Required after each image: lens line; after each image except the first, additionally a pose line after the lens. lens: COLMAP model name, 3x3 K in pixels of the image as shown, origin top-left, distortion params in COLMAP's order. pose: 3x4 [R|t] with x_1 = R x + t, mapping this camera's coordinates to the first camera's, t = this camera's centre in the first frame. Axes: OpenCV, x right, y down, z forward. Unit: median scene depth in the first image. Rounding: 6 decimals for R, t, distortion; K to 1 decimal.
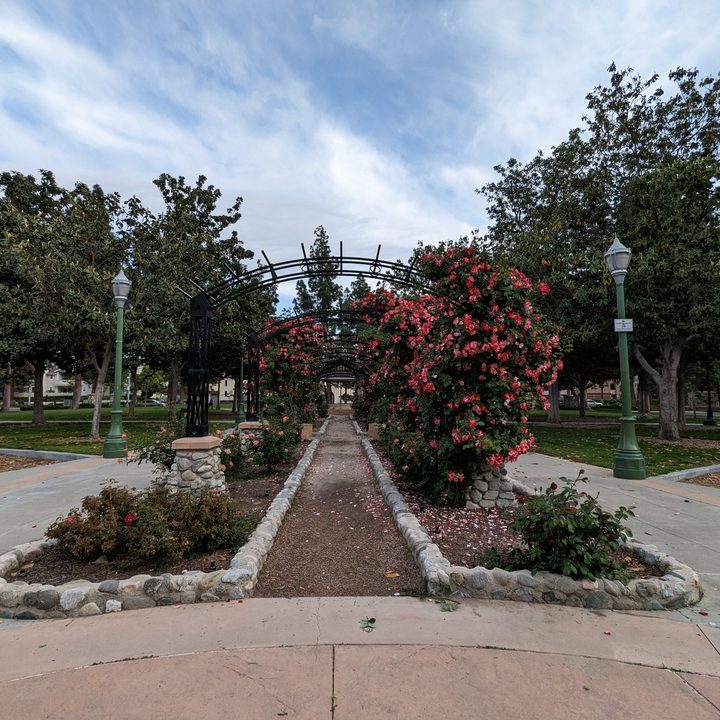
lens RADIAL K [[434.8, 0, 356.8], [0, 434.8, 359.8], [0, 0, 1]] dist [-0.000747, 0.001178]
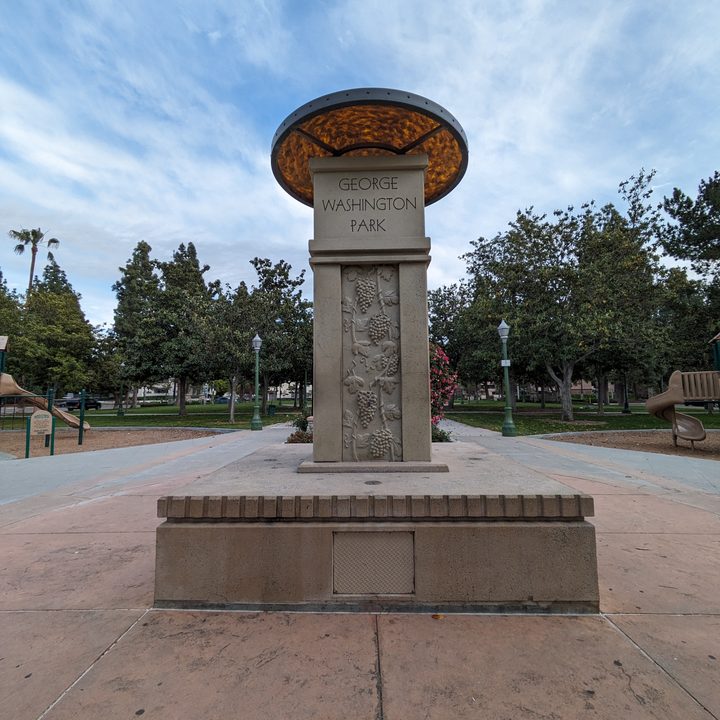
lens RADIAL K [[364.5, 0, 360.0], [0, 364.5, 360.0], [0, 0, 1]] dist [-0.000180, -0.000229]
pose [[0.997837, -0.017581, -0.063340, 0.010118], [0.017198, 0.999830, -0.006582, -0.035259], [0.063445, 0.005479, 0.997970, -0.292762]]
